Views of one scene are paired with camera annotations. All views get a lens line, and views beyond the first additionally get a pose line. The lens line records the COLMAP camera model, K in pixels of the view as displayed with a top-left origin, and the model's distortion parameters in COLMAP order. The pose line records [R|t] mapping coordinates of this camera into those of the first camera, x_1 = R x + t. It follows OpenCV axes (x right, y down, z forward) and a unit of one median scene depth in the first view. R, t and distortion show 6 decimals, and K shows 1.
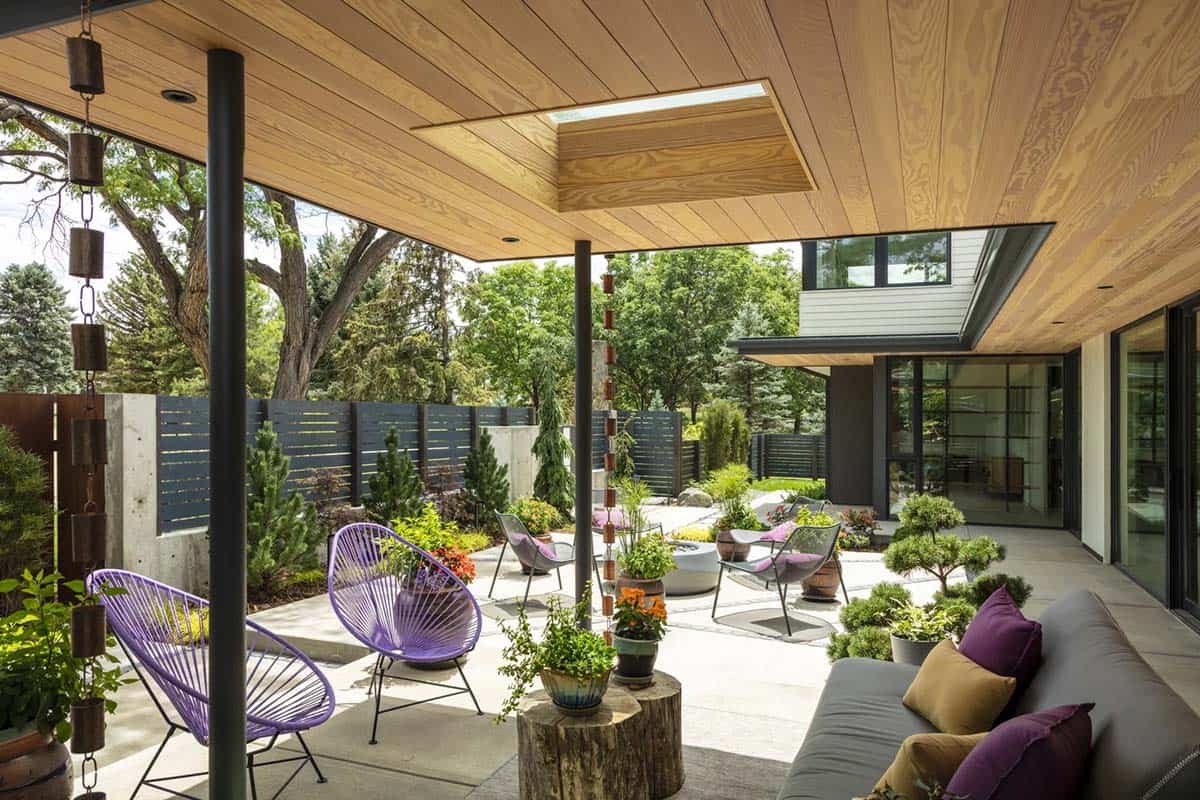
lens RADIAL K [[886.7, 0, 600.0], [0, 886.7, 400.0], [0, 0, 1]] dist [-0.005241, -0.000491]
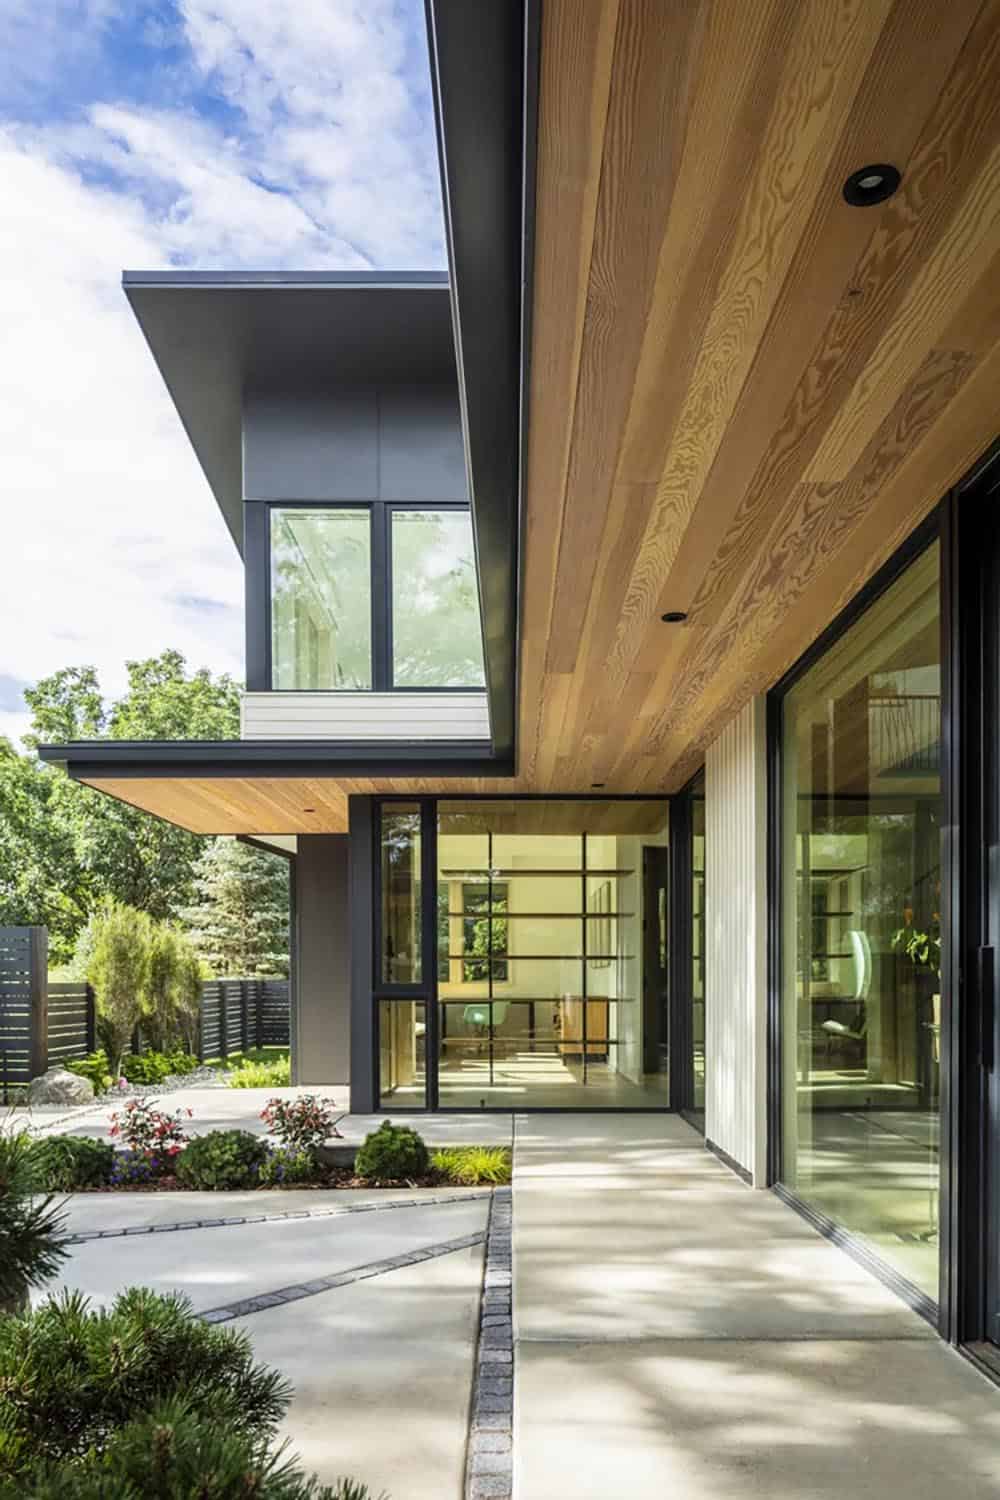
lens RADIAL K [[1108.3, 0, 500.0], [0, 1108.3, 750.0], [0, 0, 1]] dist [-0.005241, -0.000491]
pose [[0.937341, 0.062461, 0.342768, 0.147743], [-0.001027, 0.984291, -0.176553, 0.038448], [-0.348411, 0.165138, 0.922680, 0.316857]]
